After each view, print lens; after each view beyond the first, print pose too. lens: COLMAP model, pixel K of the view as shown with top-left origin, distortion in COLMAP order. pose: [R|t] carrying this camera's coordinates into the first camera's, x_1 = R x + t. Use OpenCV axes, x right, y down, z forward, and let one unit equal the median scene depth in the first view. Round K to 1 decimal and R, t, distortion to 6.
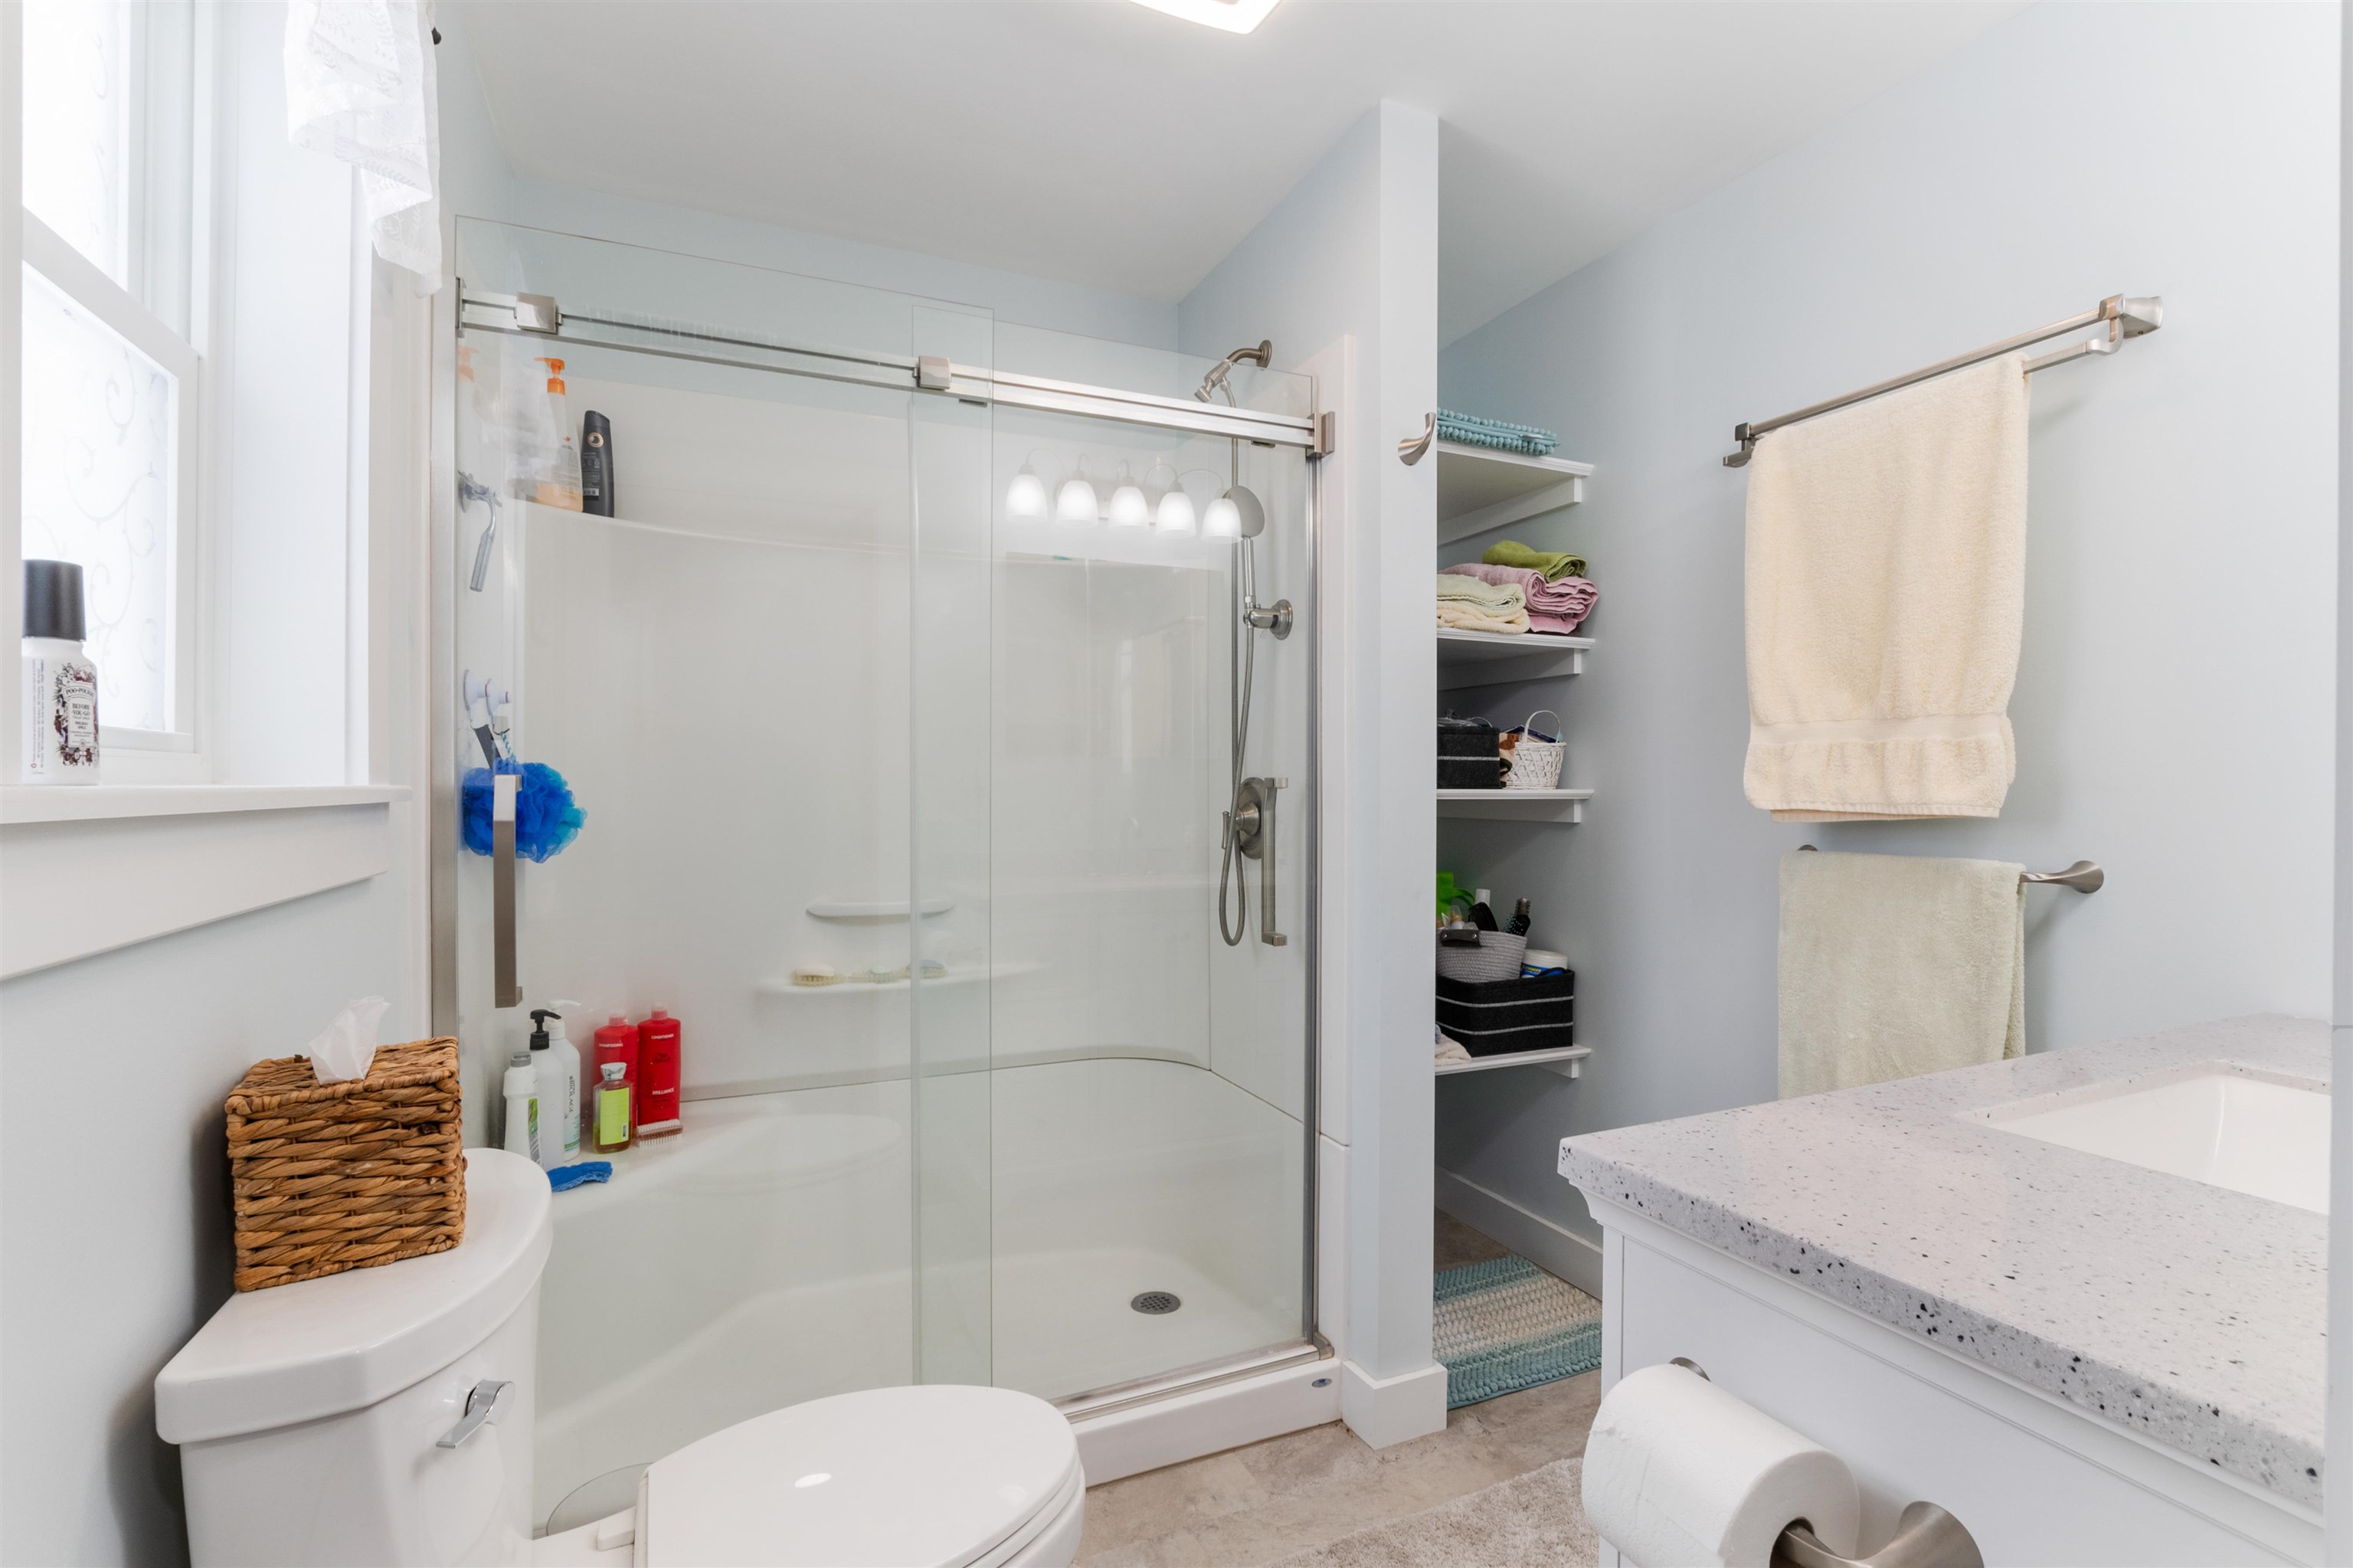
lens RADIAL K [[1049.7, 0, 1186.4], [0, 1049.7, 759.7], [0, 0, 1]] dist [-0.029024, 0.004145]
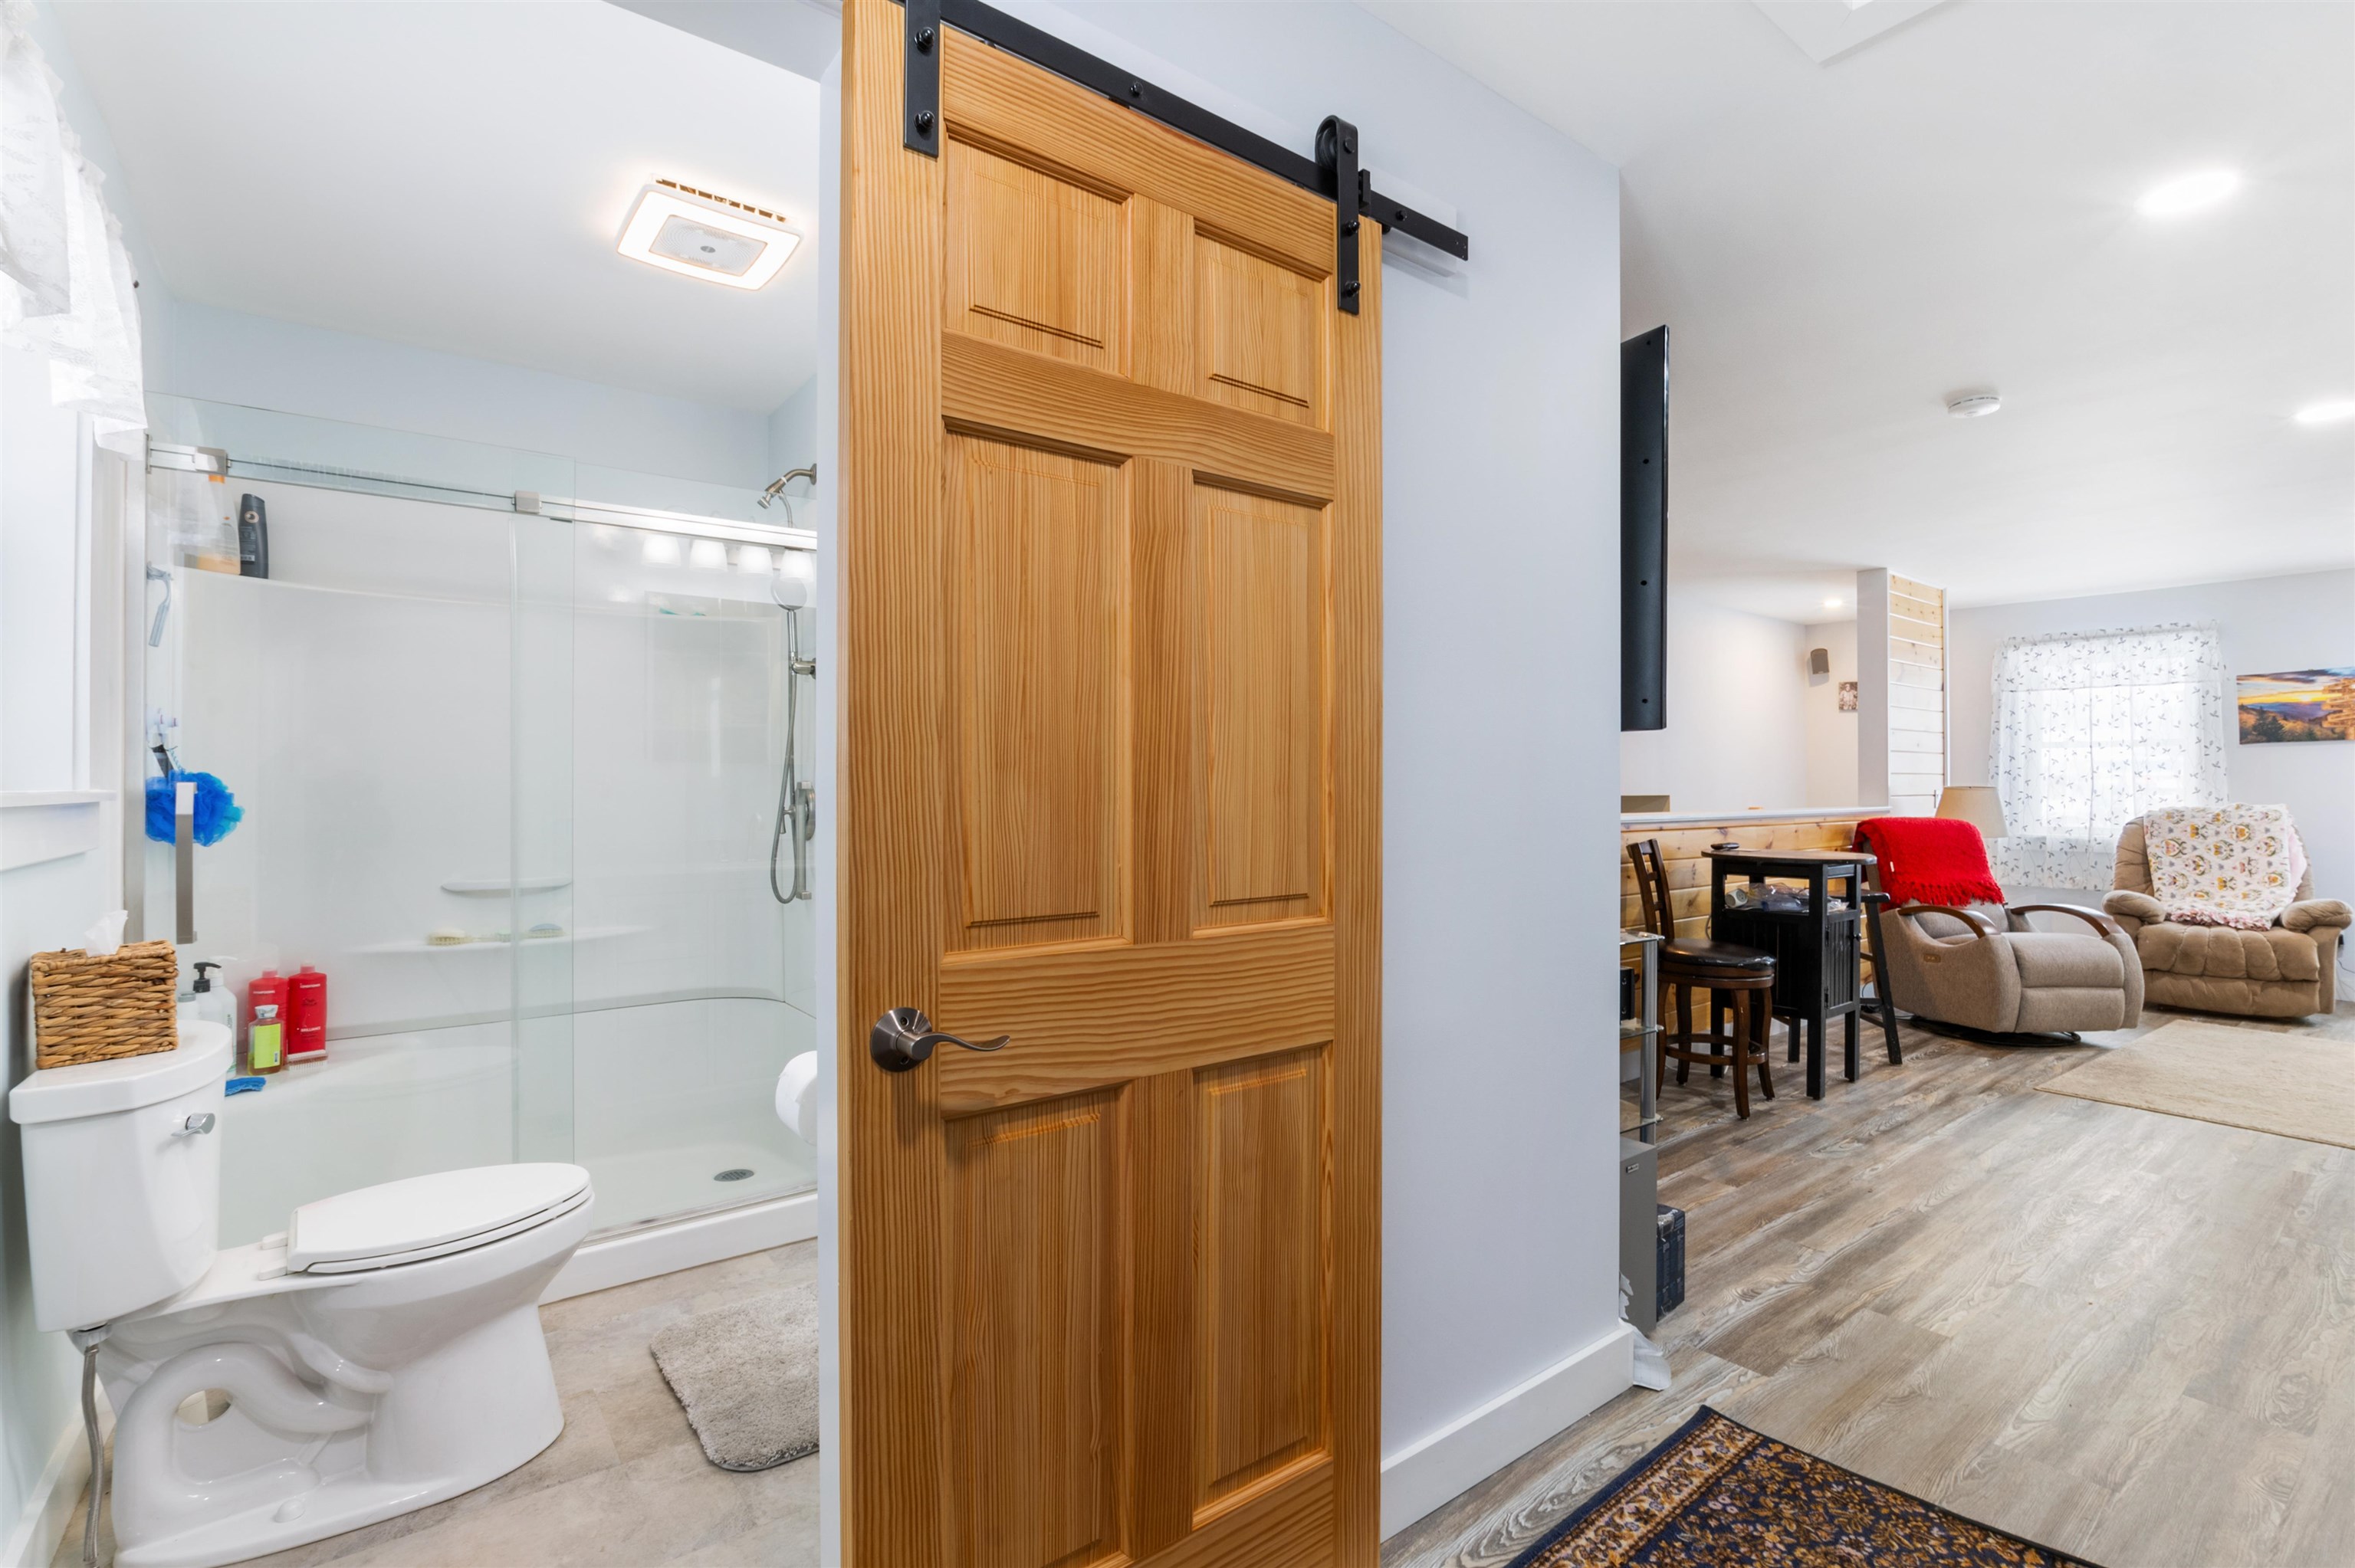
lens RADIAL K [[1050.4, 0, 1187.4], [0, 1050.4, 759.7], [0, 0, 1]] dist [-0.029024, 0.004145]
pose [[0.971978, 0.003527, 0.235046, 0.288909], [-0.003354, 0.999994, -0.001135, -0.015809], [-0.235049, 0.000314, 0.971984, -0.568804]]
